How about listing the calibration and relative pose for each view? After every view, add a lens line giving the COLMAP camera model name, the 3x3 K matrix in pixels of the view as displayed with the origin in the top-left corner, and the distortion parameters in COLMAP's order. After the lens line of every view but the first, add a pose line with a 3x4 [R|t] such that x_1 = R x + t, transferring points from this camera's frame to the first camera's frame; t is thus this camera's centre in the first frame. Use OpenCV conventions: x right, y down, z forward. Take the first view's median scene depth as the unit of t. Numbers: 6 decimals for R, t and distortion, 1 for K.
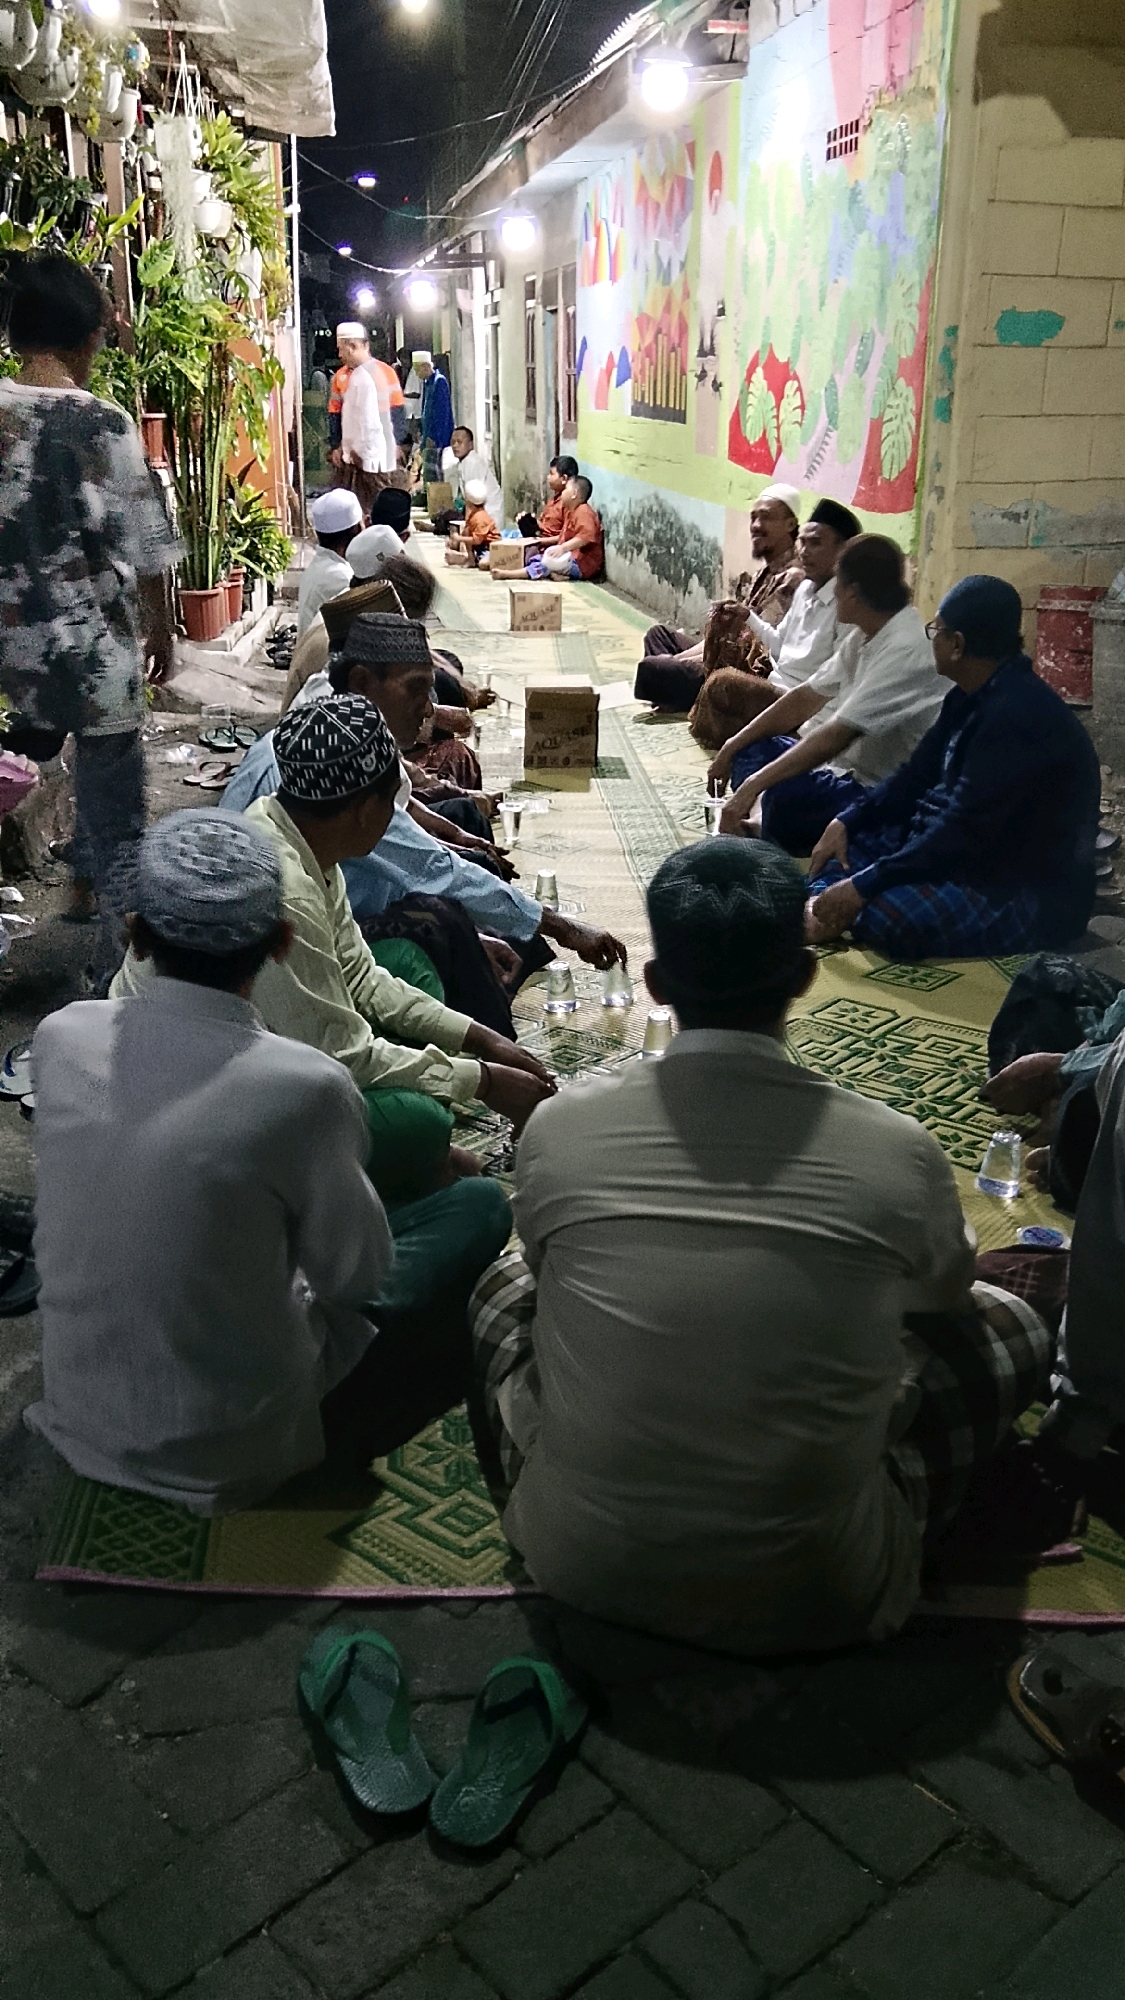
lens RADIAL K [[1612.1, 0, 566.4], [0, 1612.1, 983.1], [0, 0, 1]] dist [-0.001830, -0.004289]
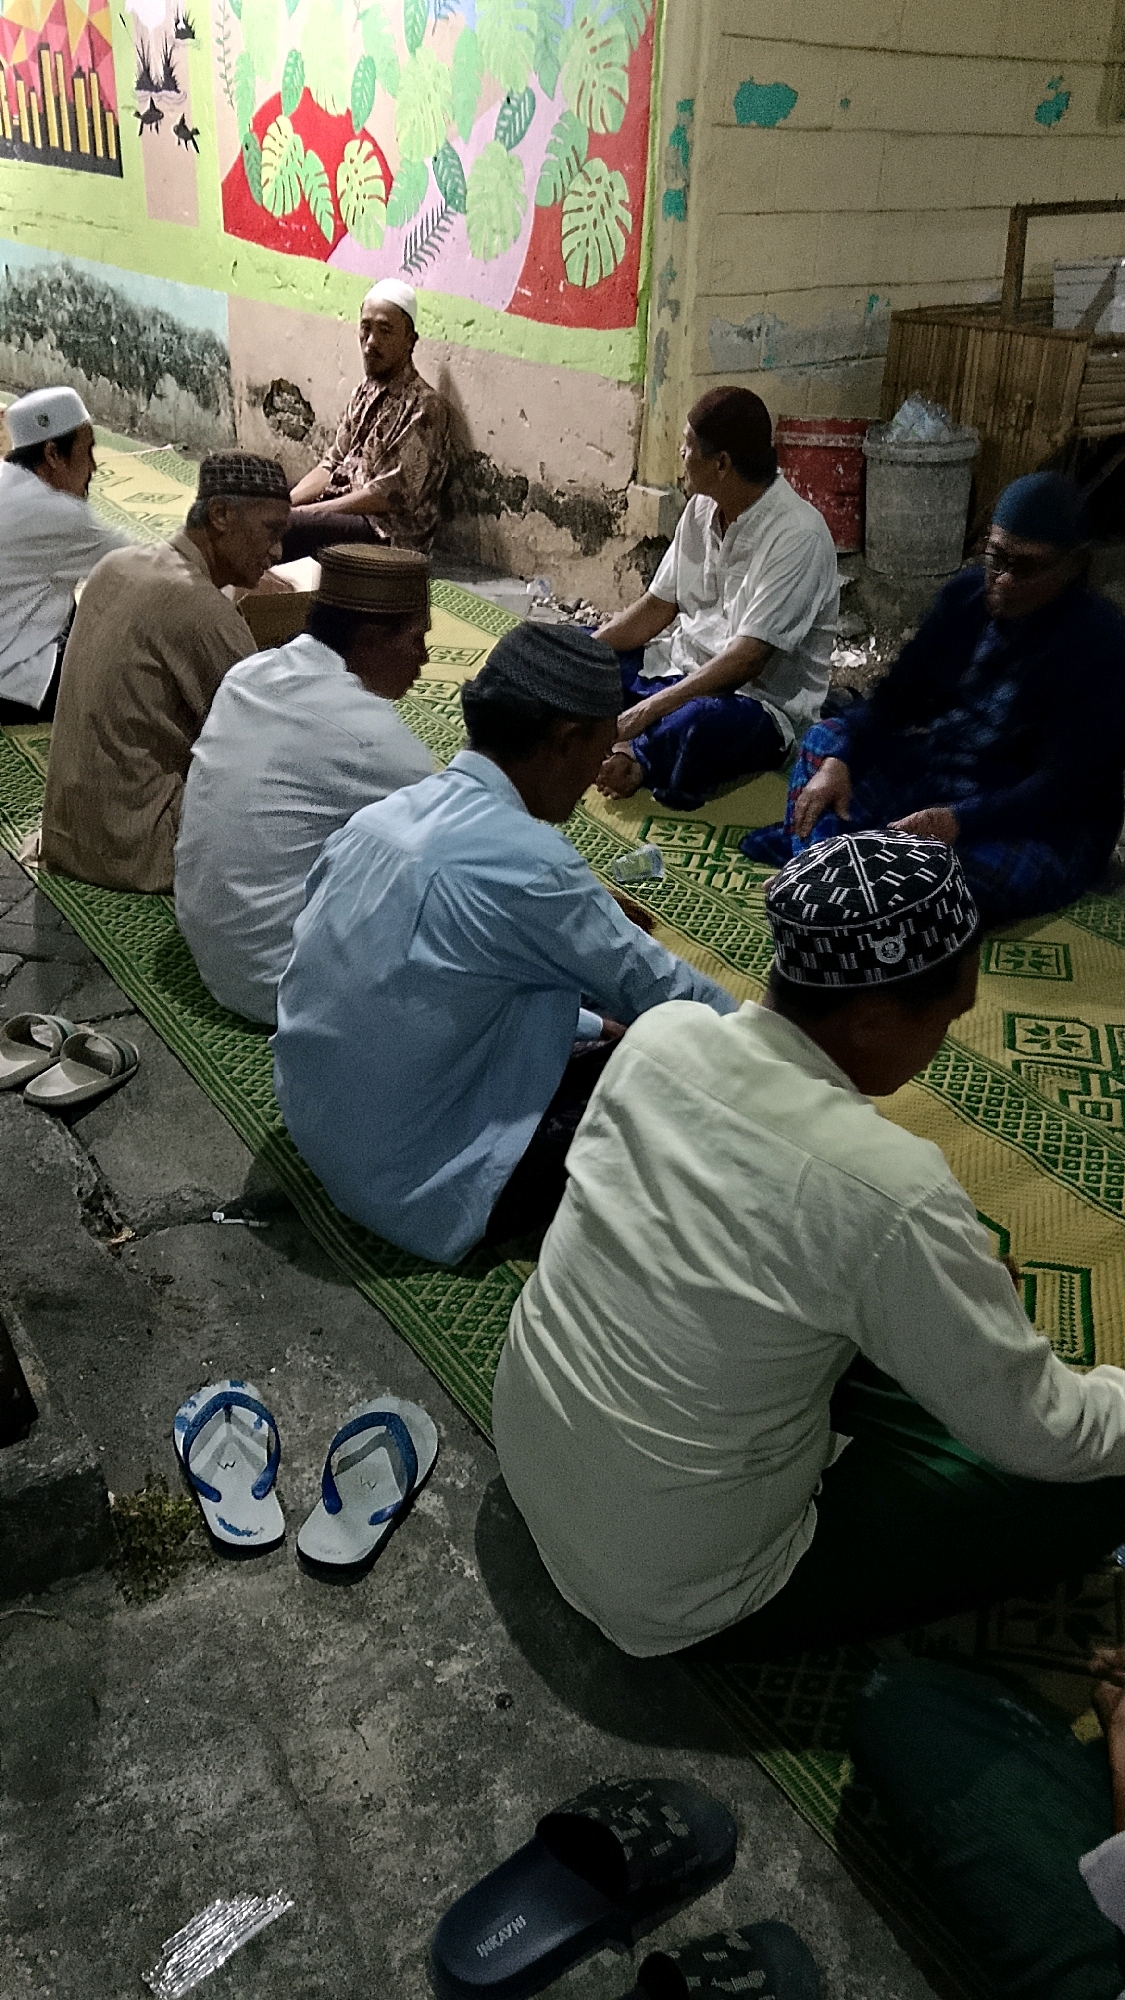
lens RADIAL K [[1612.1, 0, 566.4], [0, 1612.1, 983.1], [0, 0, 1]] dist [-0.001830, -0.004289]
pose [[0.876409, -0.204568, 0.435958, -0.186501], [0.133561, 0.973029, 0.188084, -0.092456], [-0.462676, -0.106612, 0.880094, 0.180707]]
